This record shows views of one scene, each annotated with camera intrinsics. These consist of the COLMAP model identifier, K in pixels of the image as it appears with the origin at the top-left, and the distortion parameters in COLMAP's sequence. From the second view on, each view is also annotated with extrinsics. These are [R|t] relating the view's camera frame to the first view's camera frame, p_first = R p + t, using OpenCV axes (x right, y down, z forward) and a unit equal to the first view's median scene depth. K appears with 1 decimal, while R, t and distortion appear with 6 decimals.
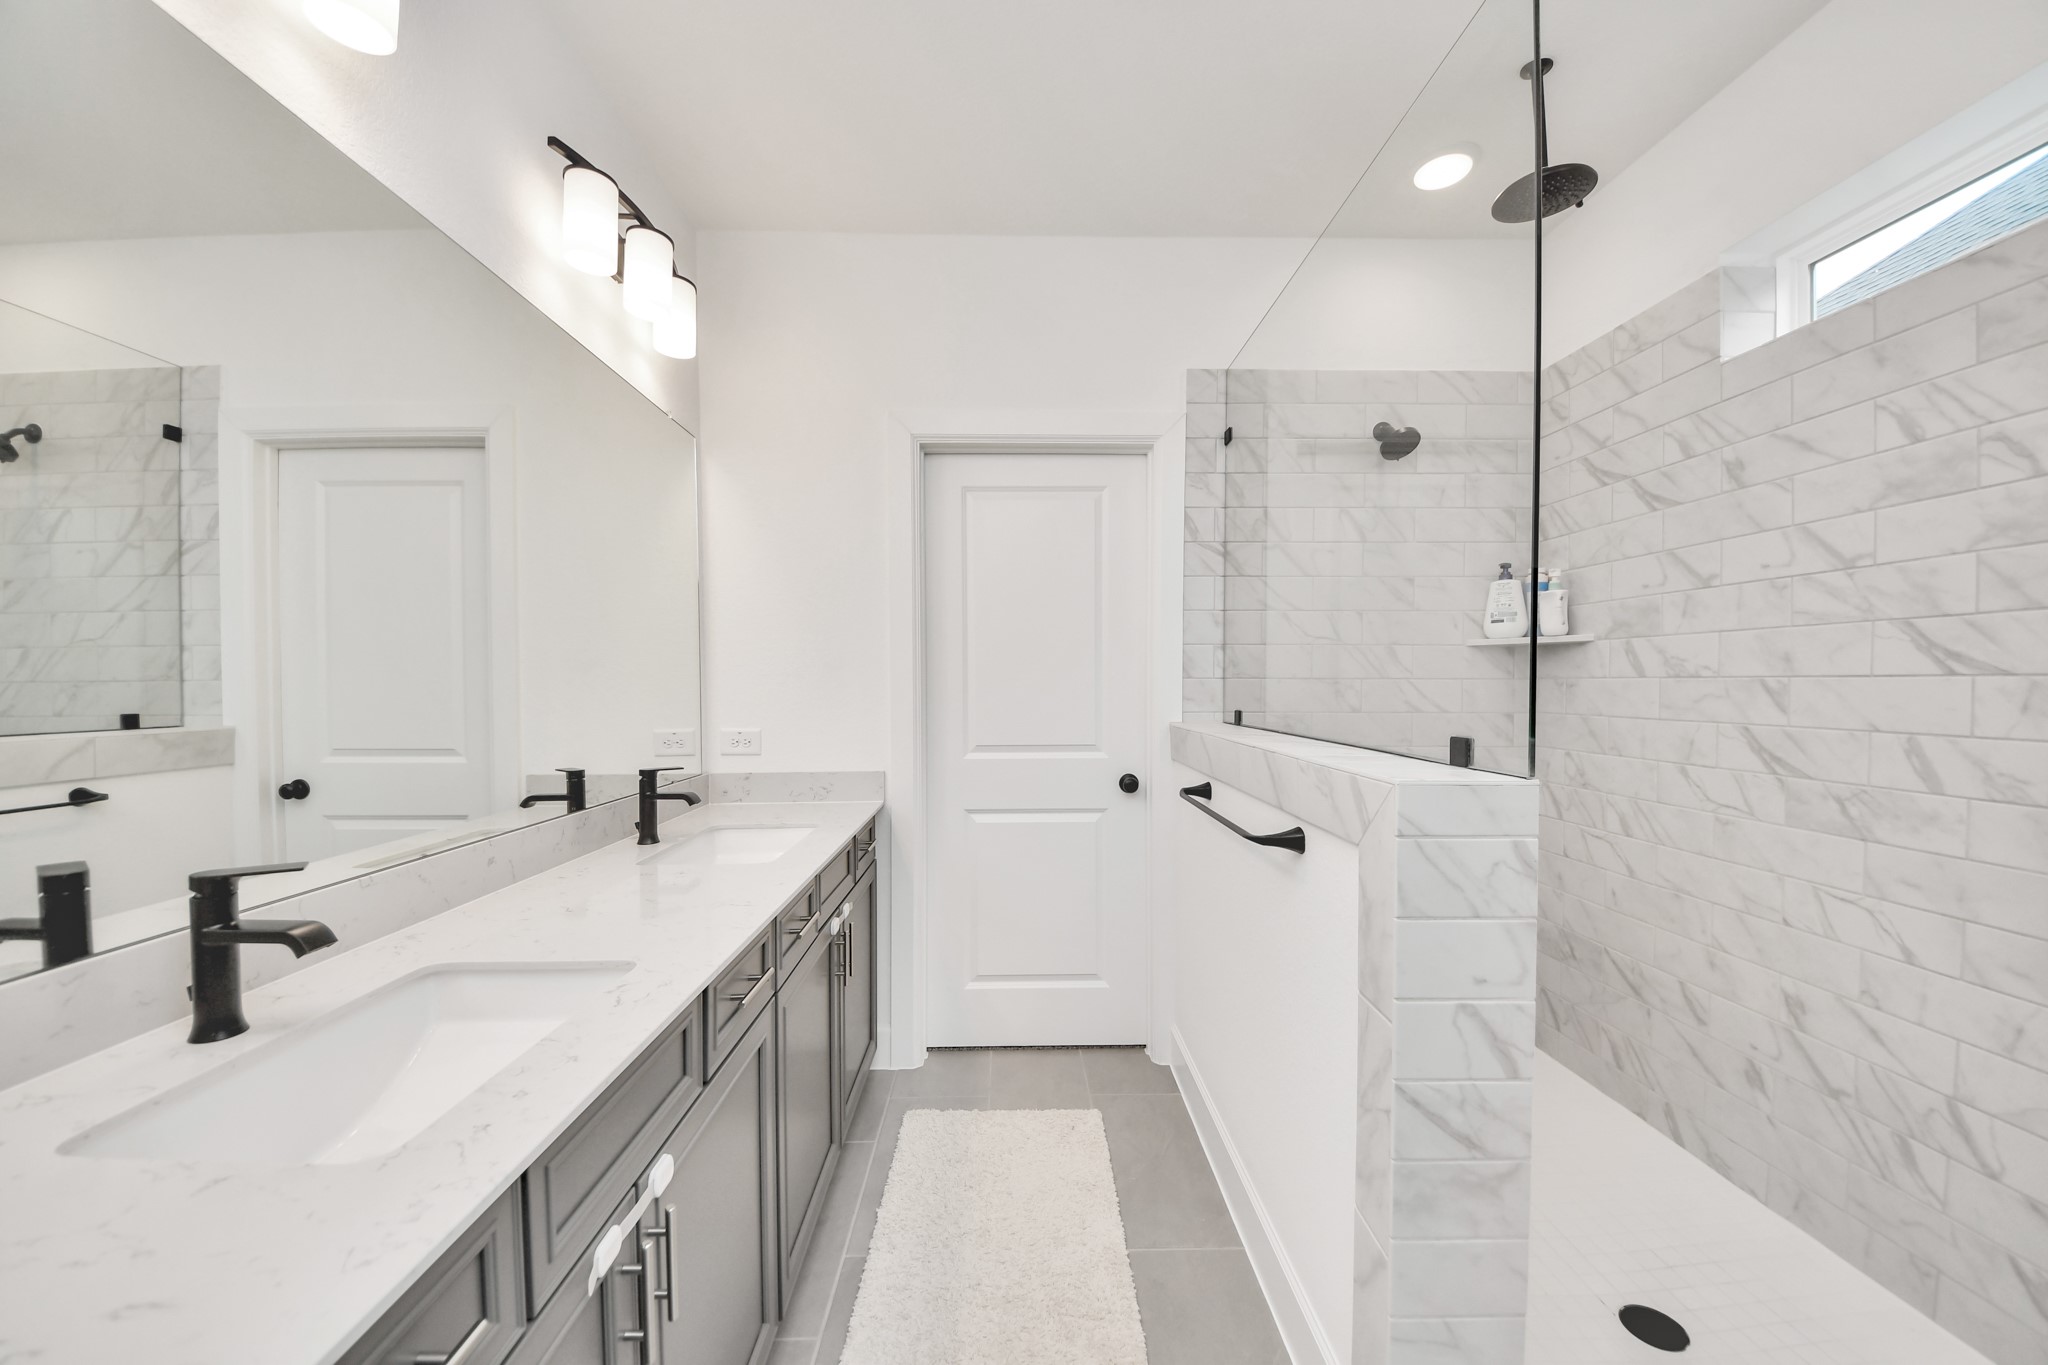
lens RADIAL K [[734.9, 0, 1020.3], [0, 734.9, 684.8], [0, 0, 1]] dist [0.009588, -0.007470]
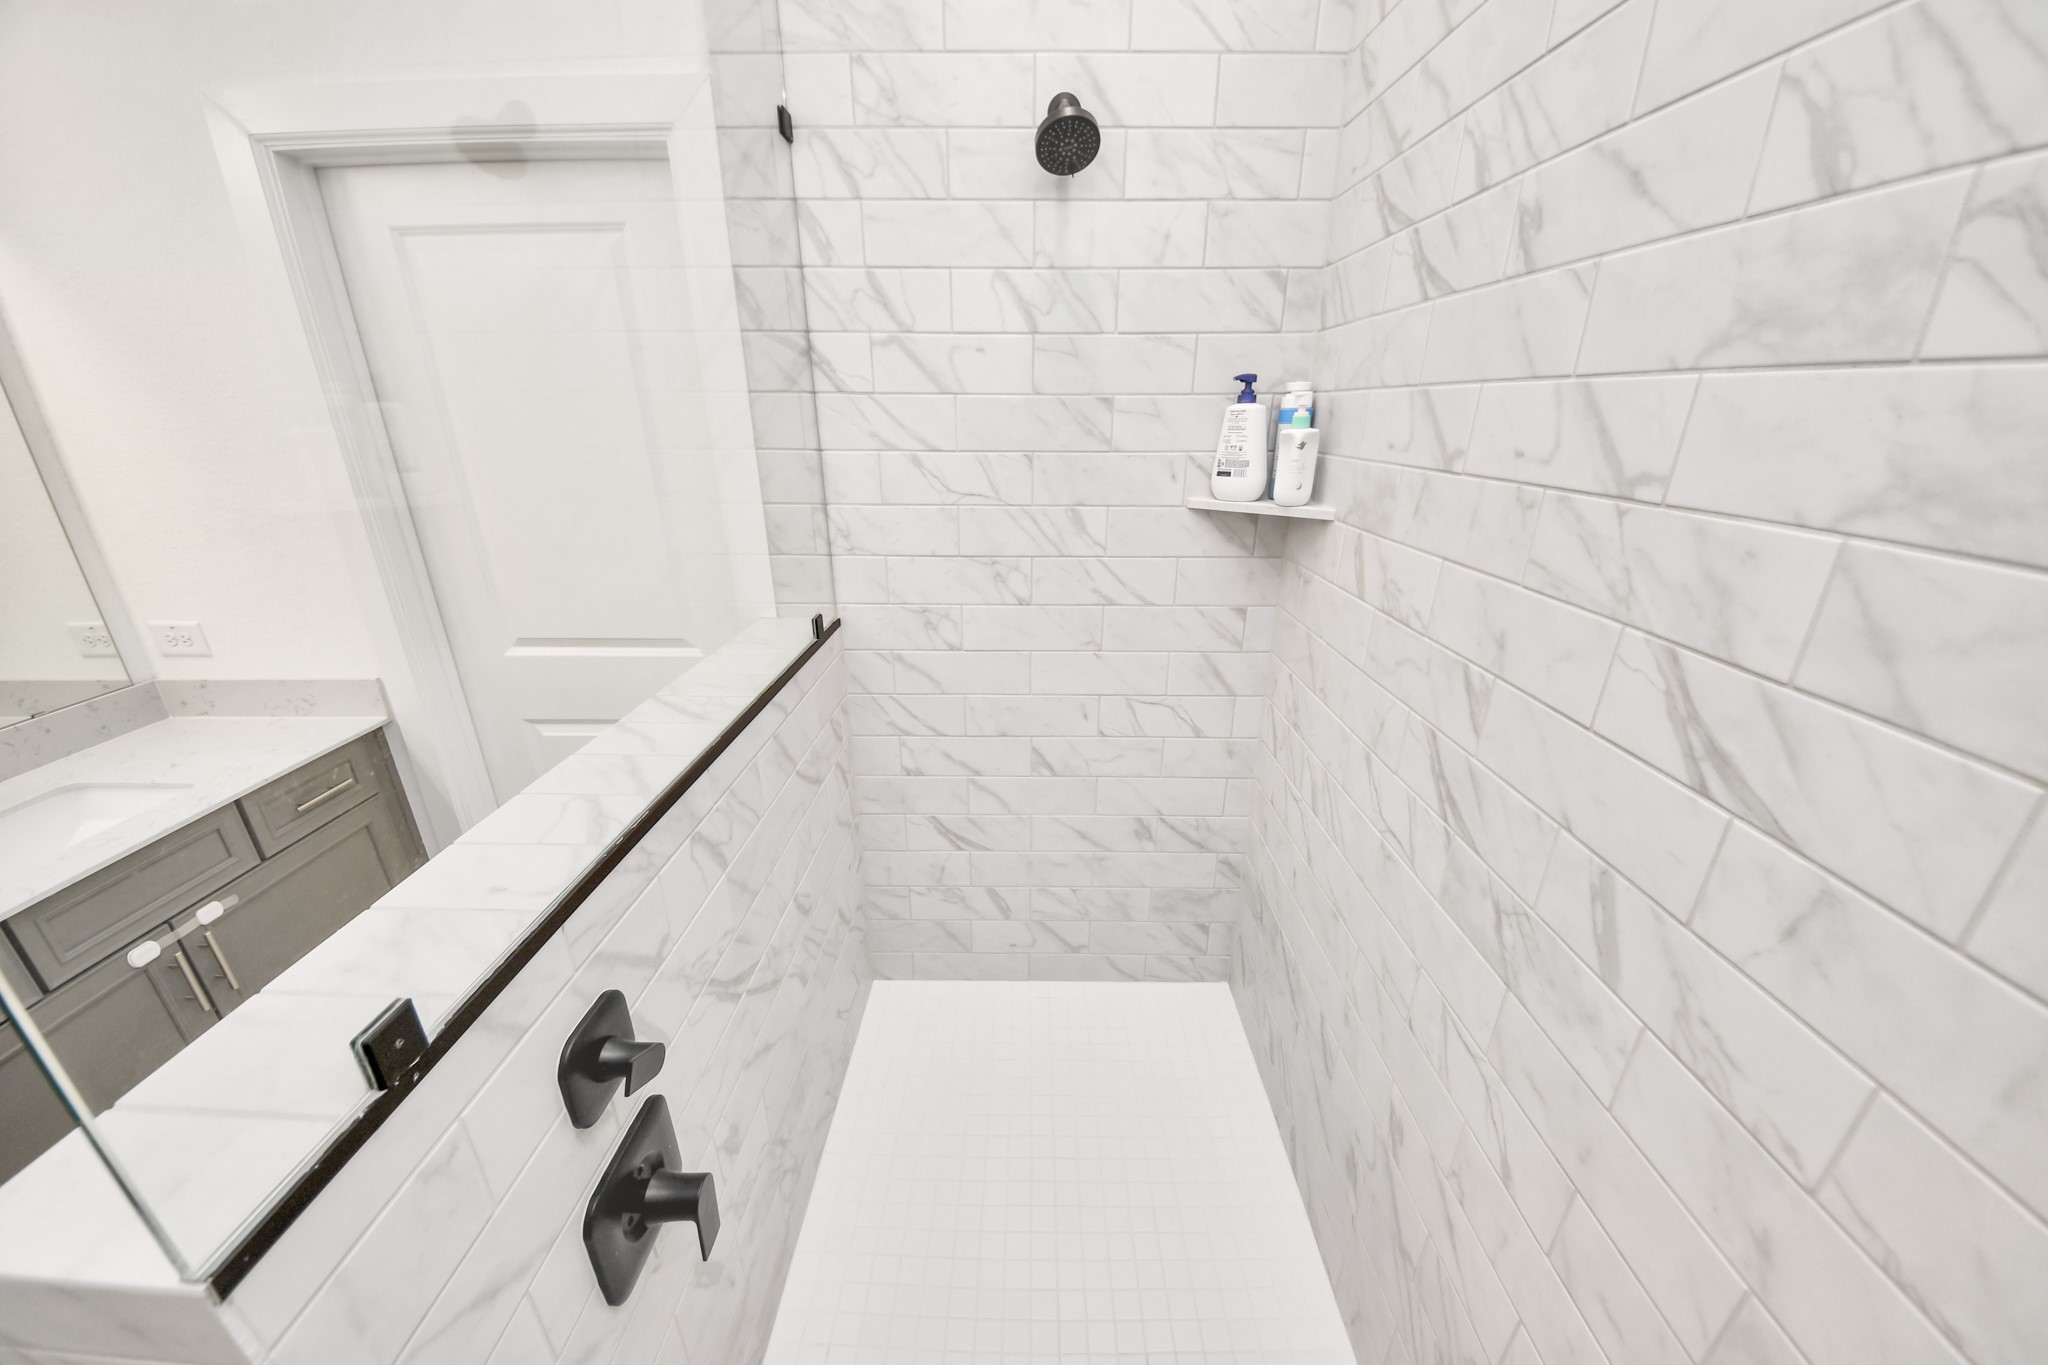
lens RADIAL K [[729.3, 0, 1028.4], [0, 729.3, 697.4], [0, 0, 1]] dist [0.037305, -0.023265]
pose [[0.999994, 0.000120, 0.003539, 0.778192], [-0.001362, 0.935595, 0.353073, -0.213105], [-0.003269, -0.353076, 0.935589, 0.539186]]
